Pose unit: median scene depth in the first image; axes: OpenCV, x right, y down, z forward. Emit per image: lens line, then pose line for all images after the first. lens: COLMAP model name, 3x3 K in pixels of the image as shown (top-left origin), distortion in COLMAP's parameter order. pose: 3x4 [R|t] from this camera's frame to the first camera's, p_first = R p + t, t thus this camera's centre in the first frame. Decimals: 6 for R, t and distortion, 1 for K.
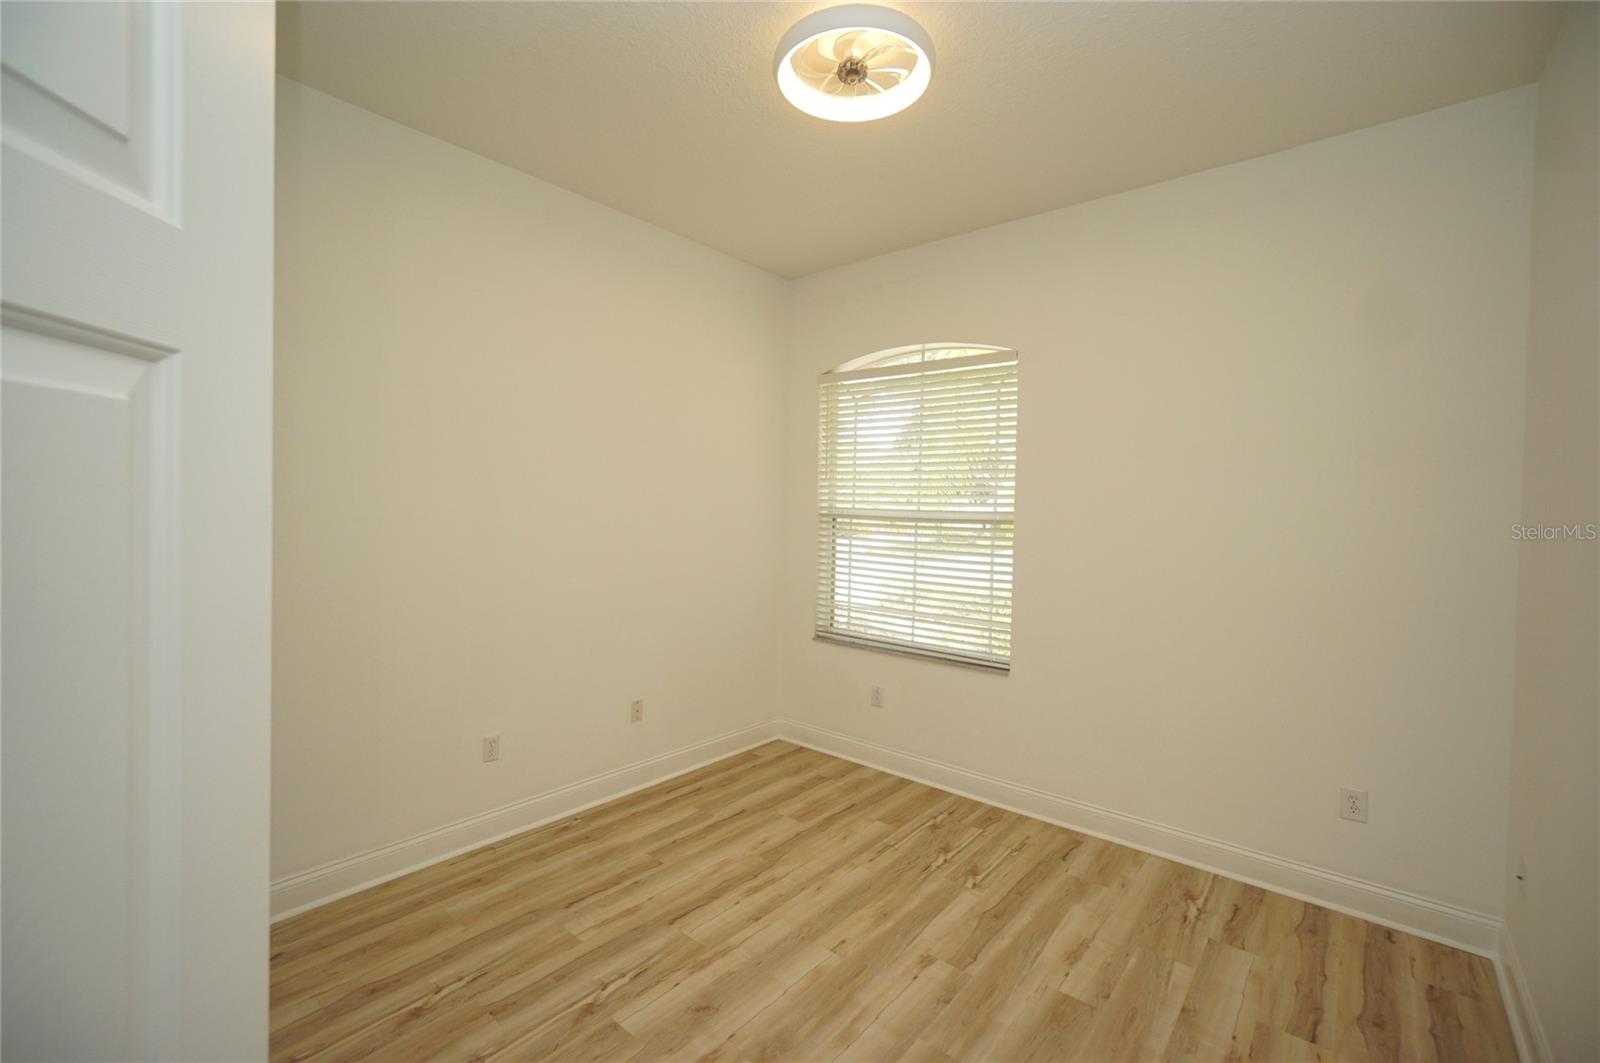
lens RADIAL K [[708.7, 0, 790.5], [0, 708.7, 527.7], [0, 0, 1]] dist [-0.012019, 0.006980]
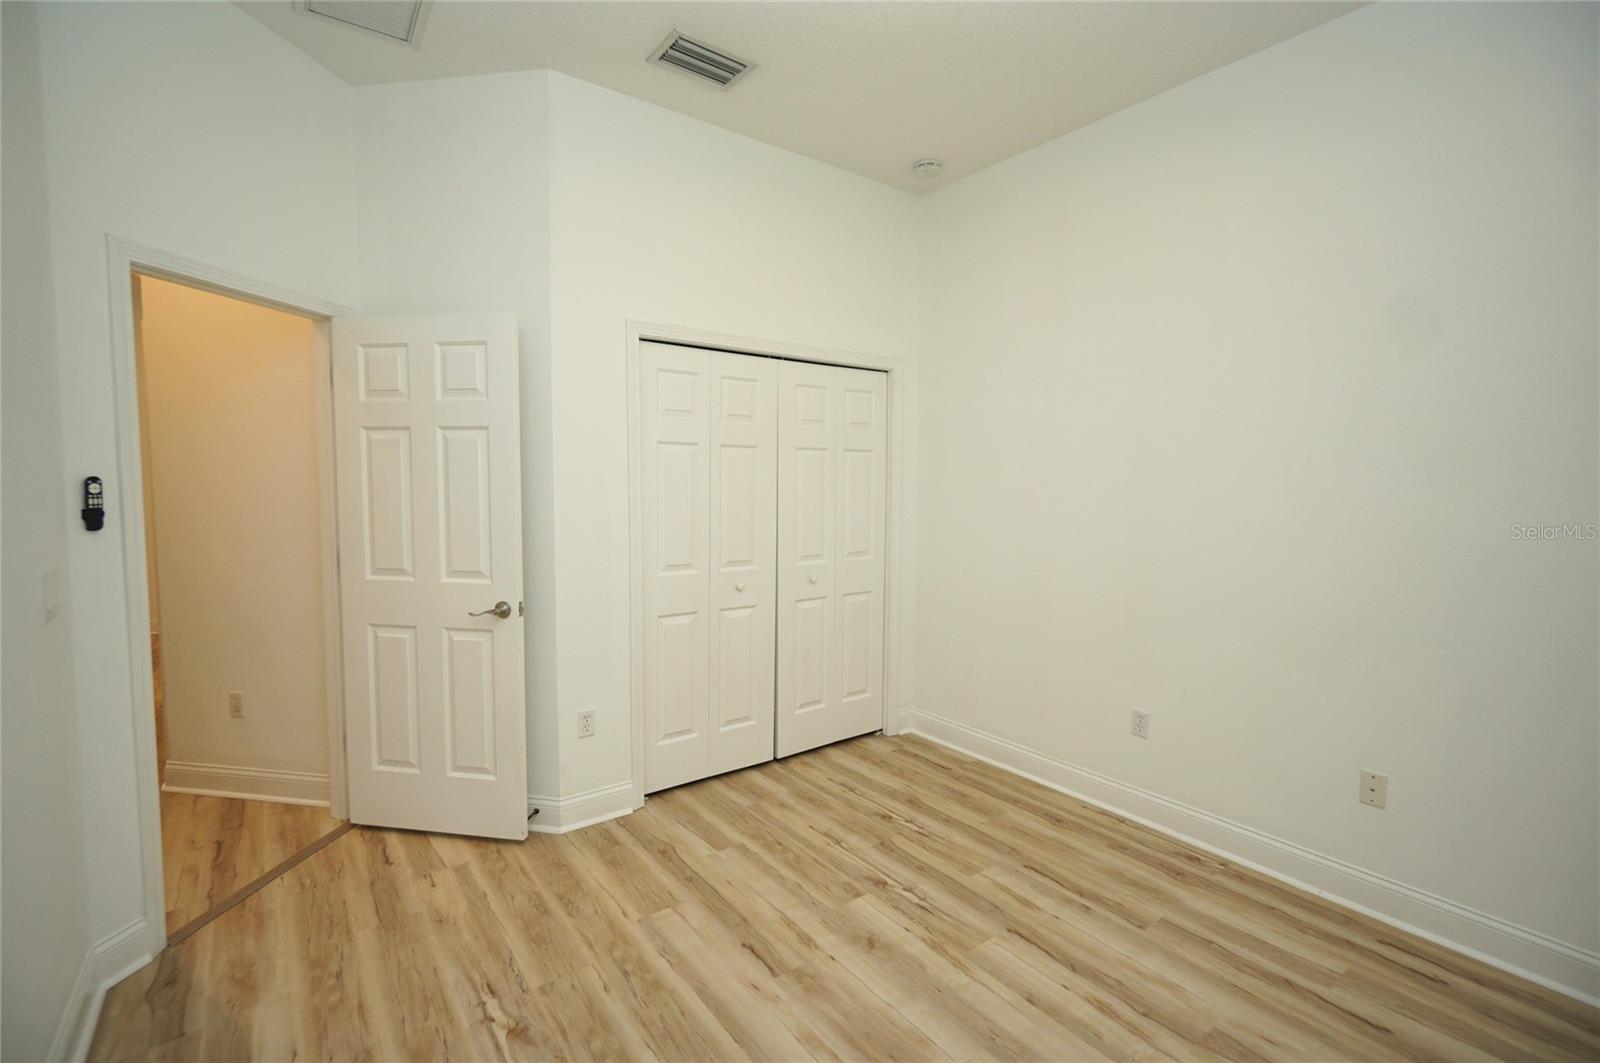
lens RADIAL K [[708.7, 0, 790.5], [0, 708.7, 527.7], [0, 0, 1]] dist [-0.012019, 0.006980]
pose [[-0.240297, 0.051298, -0.969343, 0.714150], [-0.035424, 0.997474, 0.061569, 0.002207], [0.970053, 0.049132, -0.237873, 0.880567]]
